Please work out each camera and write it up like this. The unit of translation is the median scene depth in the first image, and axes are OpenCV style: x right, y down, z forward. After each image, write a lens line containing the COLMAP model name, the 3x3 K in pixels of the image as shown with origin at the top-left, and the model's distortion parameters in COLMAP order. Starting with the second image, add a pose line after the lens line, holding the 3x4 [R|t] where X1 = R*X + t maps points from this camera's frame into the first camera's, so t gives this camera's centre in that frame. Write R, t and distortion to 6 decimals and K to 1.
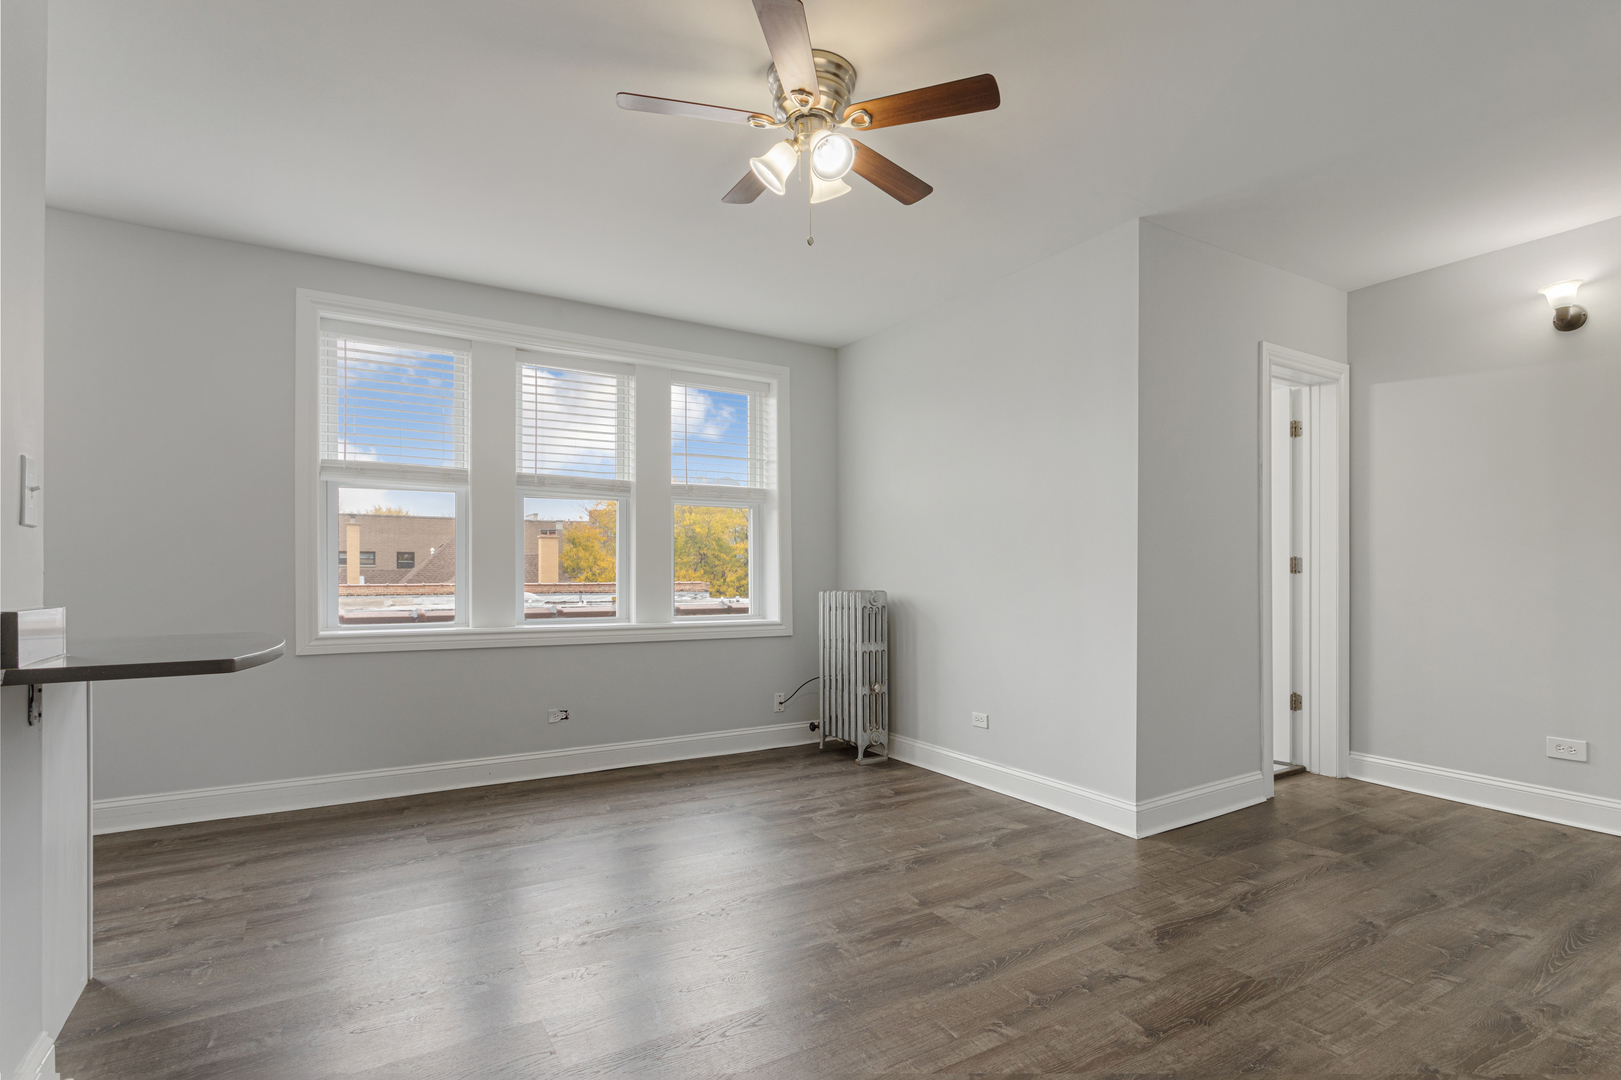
lens RADIAL K [[792.1, 0, 809.6], [0, 792.1, 583.1], [0, 0, 1]] dist [0.016644, 0.000089]
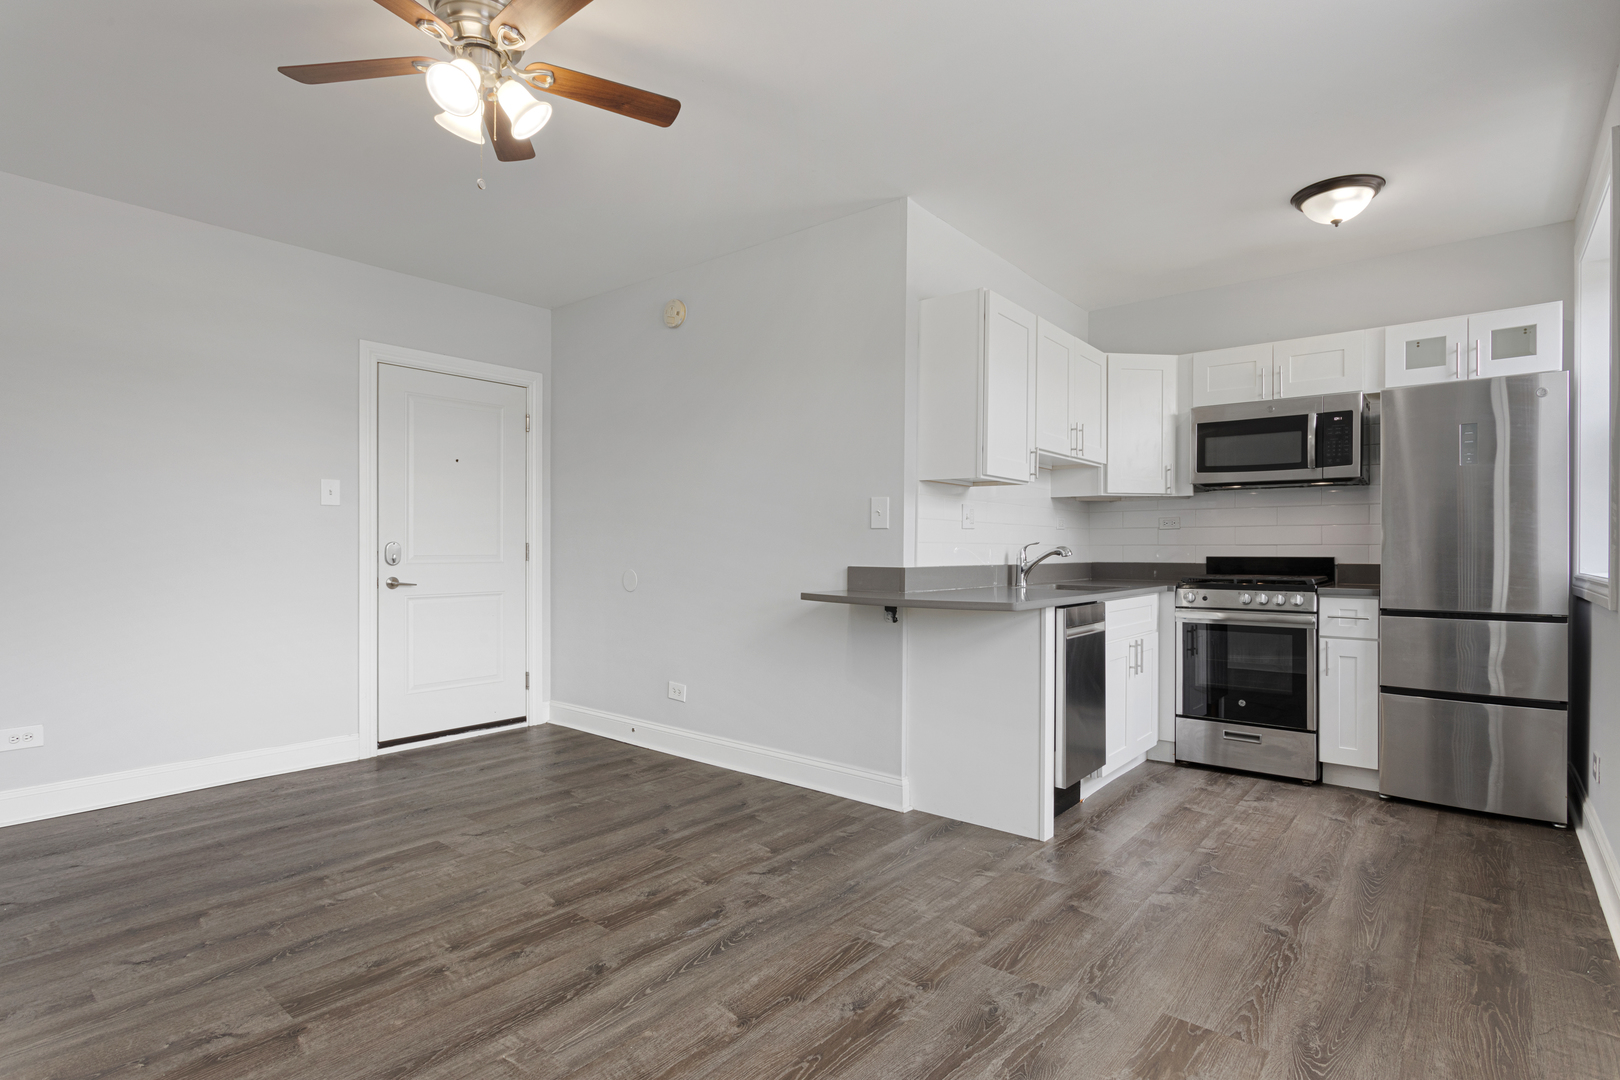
lens RADIAL K [[801.8, 0, 816.3], [0, 801.8, 547.1], [0, 0, 1]] dist [-0.002019, -0.000261]
pose [[-0.942890, -0.002263, -0.333097, -0.042240], [-0.002896, 0.999995, 0.001404, -0.014210], [0.333092, 0.002289, -0.942891, 1.534291]]
